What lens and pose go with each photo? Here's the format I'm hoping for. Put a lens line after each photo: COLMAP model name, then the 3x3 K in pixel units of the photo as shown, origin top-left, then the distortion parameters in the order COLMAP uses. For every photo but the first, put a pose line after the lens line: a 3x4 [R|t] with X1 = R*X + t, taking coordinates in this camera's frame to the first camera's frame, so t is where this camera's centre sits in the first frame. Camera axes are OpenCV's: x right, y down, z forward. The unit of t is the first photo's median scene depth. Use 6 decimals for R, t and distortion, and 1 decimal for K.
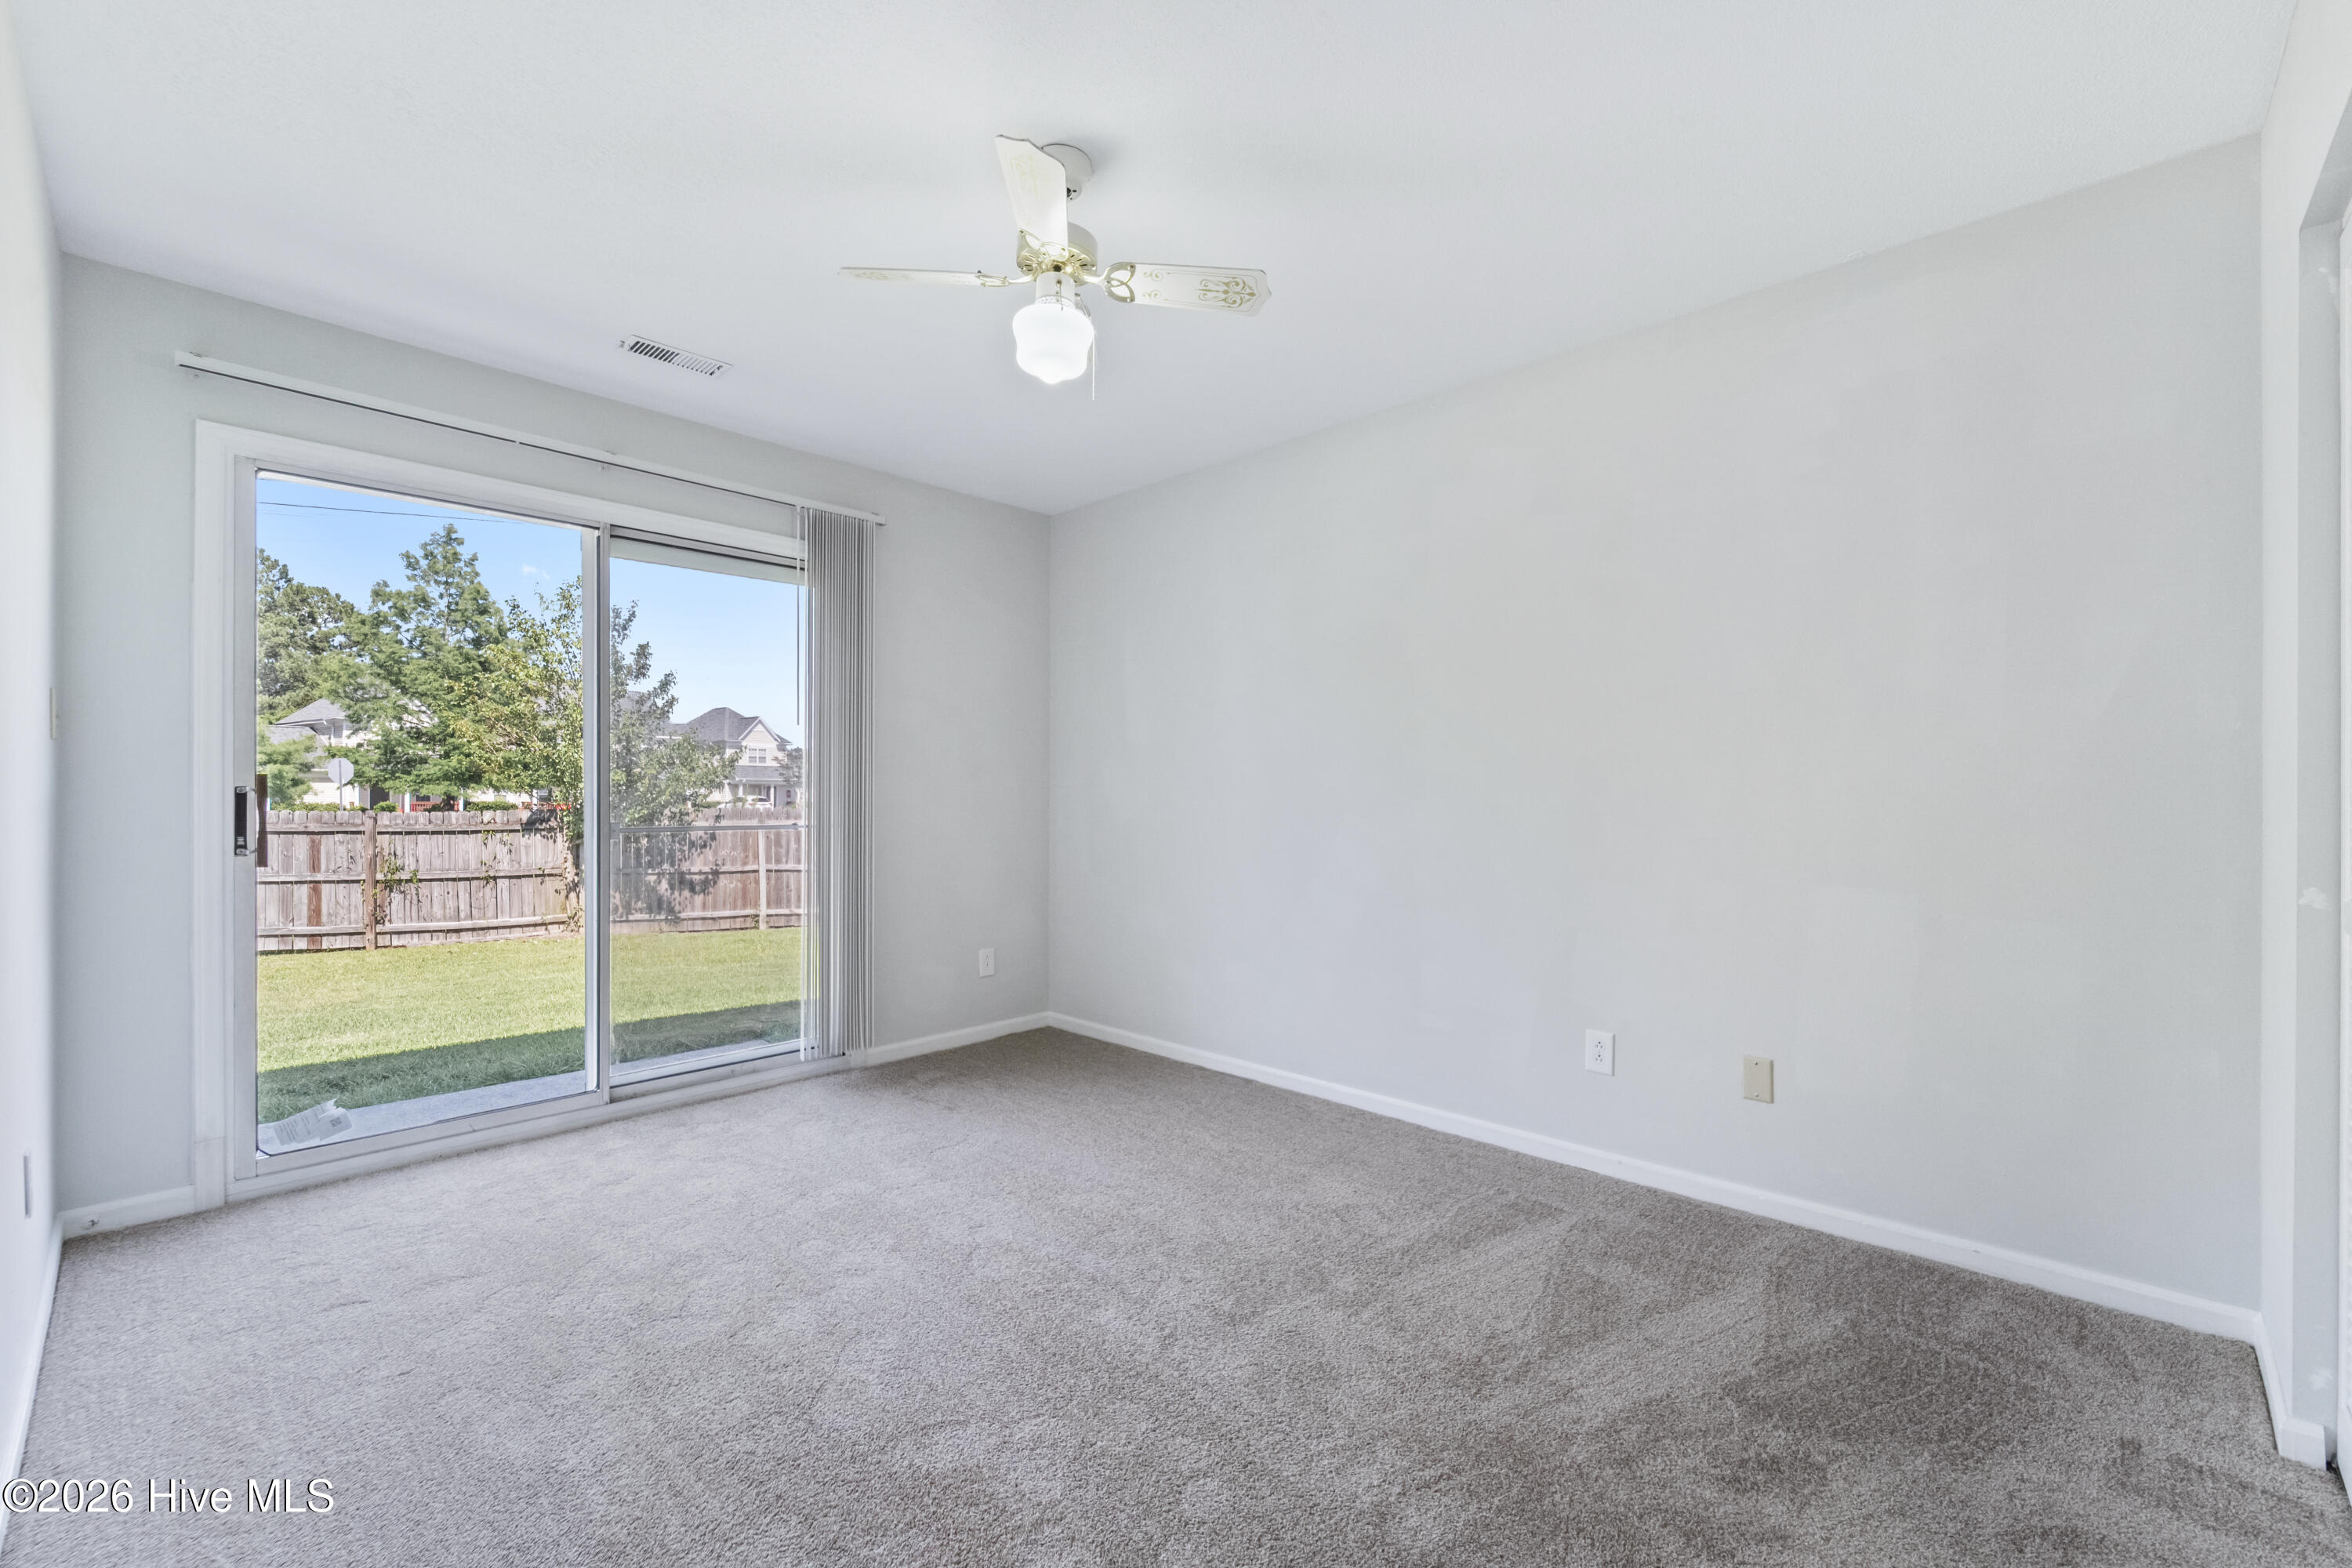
lens RADIAL K [[951.8, 0, 1186.3], [0, 951.8, 797.1], [0, 0, 1]] dist [0.004751, -0.002429]
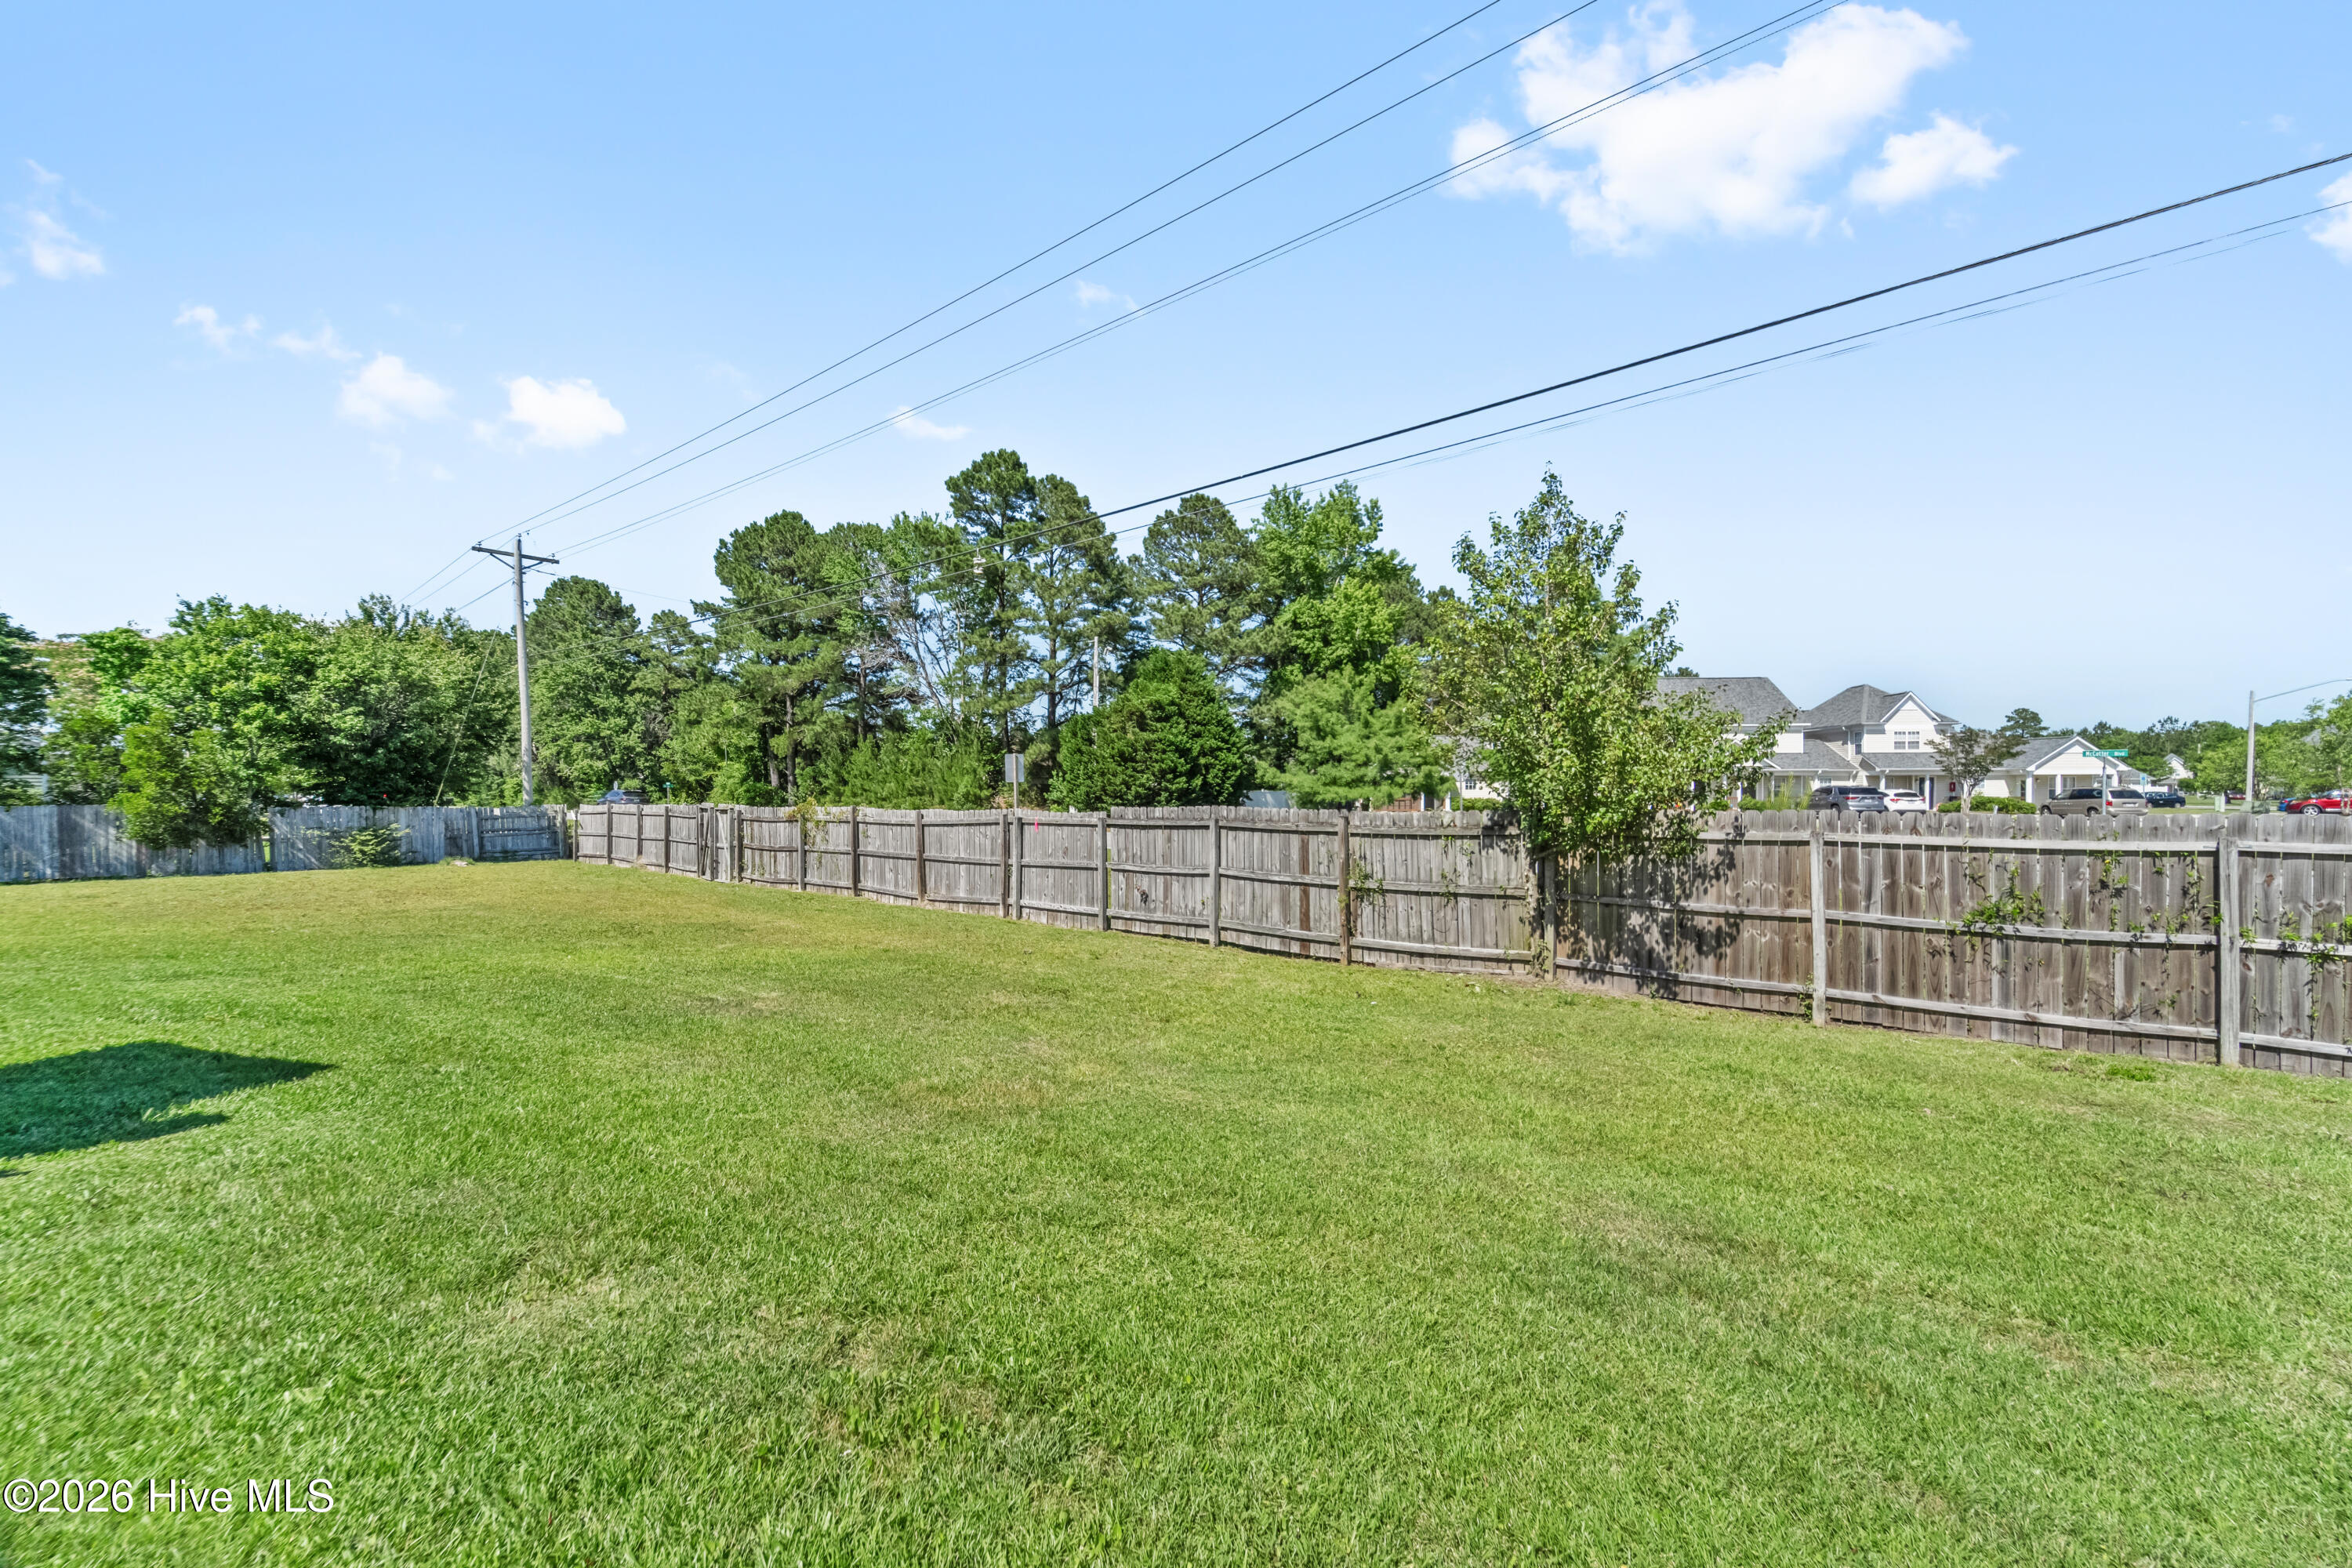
lens RADIAL K [[951.8, 0, 1195.6], [0, 951.8, 798.1], [0, 0, 1]] dist [0.004751, -0.002429]
pose [[0.474093, 0.003733, -0.880467, -0.120159], [0.001986, 0.999984, 0.005309, -0.001444], [0.880473, -0.004265, 0.474078, 0.414369]]
